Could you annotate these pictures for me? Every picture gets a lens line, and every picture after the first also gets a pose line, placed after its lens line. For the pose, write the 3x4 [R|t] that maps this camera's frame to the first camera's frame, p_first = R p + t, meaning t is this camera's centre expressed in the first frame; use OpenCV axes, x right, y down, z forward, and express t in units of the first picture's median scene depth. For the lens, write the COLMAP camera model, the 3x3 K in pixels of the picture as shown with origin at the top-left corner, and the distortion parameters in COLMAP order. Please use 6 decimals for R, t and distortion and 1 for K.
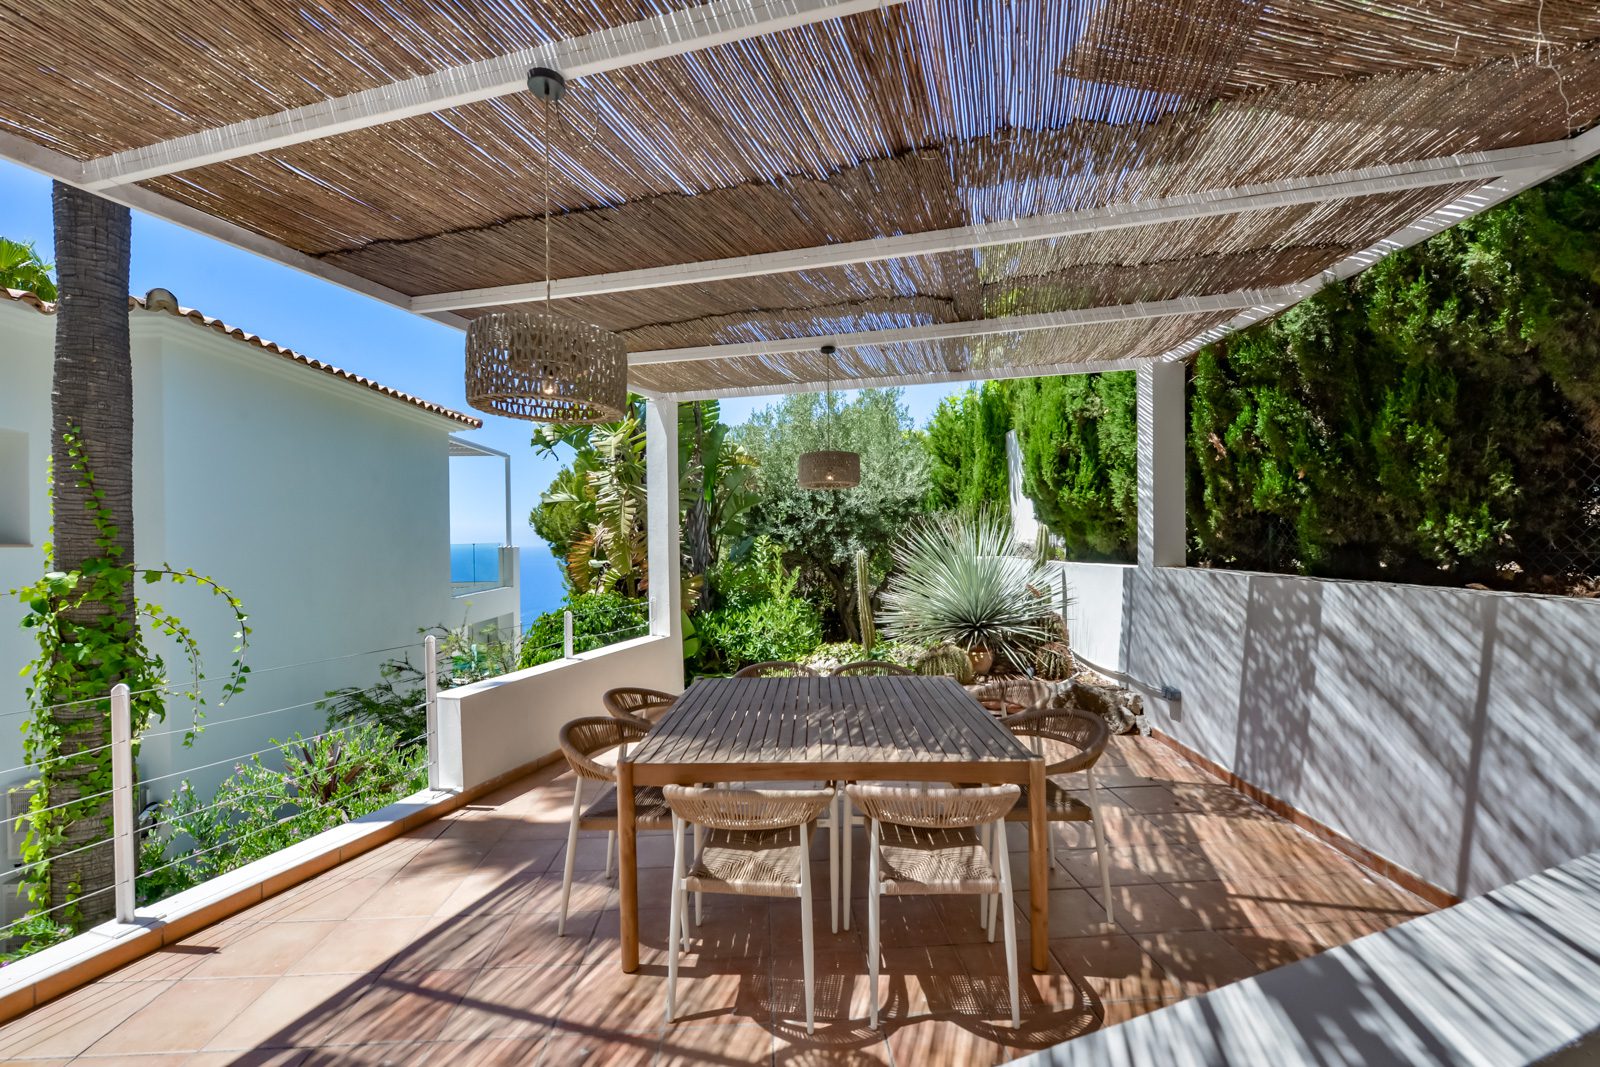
lens RADIAL K [[639.3, 0, 788.2], [0, 639.3, 532.6], [0, 0, 1]] dist [-0.007137, -0.000459]
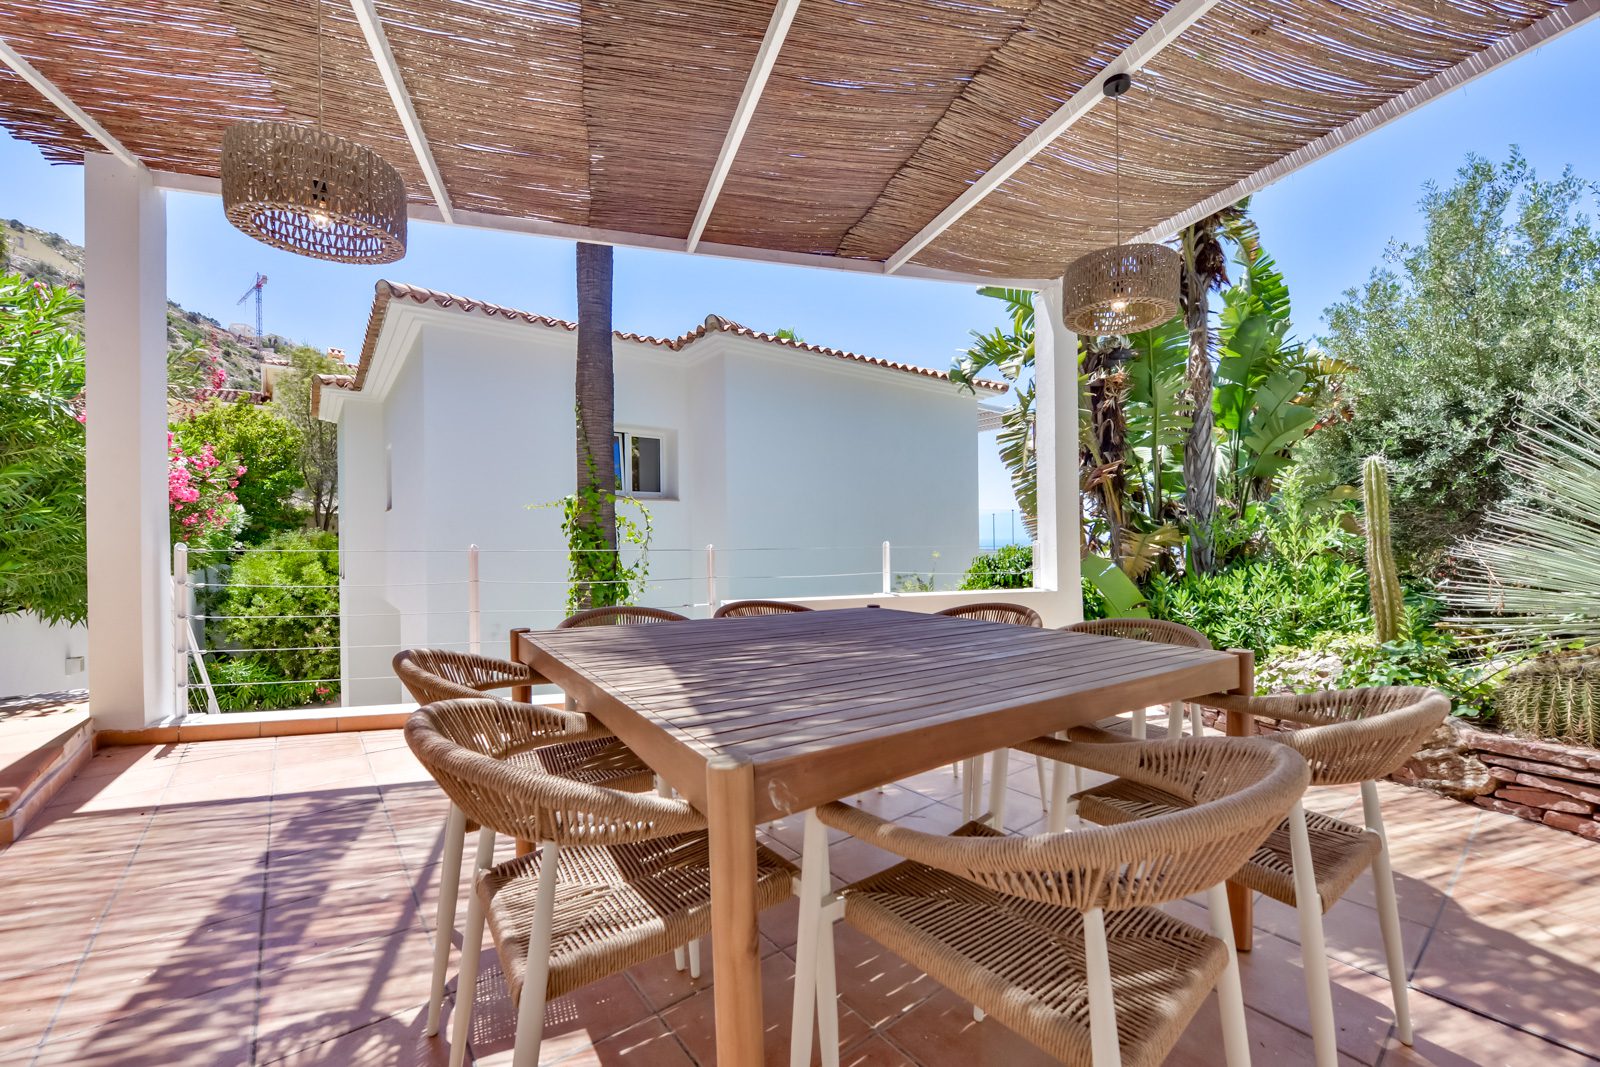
lens RADIAL K [[639.3, 0, 802.5], [0, 639.3, 533.5], [0, 0, 1]] dist [-0.007137, -0.000459]
pose [[0.572877, 0.003687, -0.819633, 0.228630], [0.005710, 0.999948, 0.008488, 0.070764], [0.819621, -0.009543, 0.572826, 0.265608]]
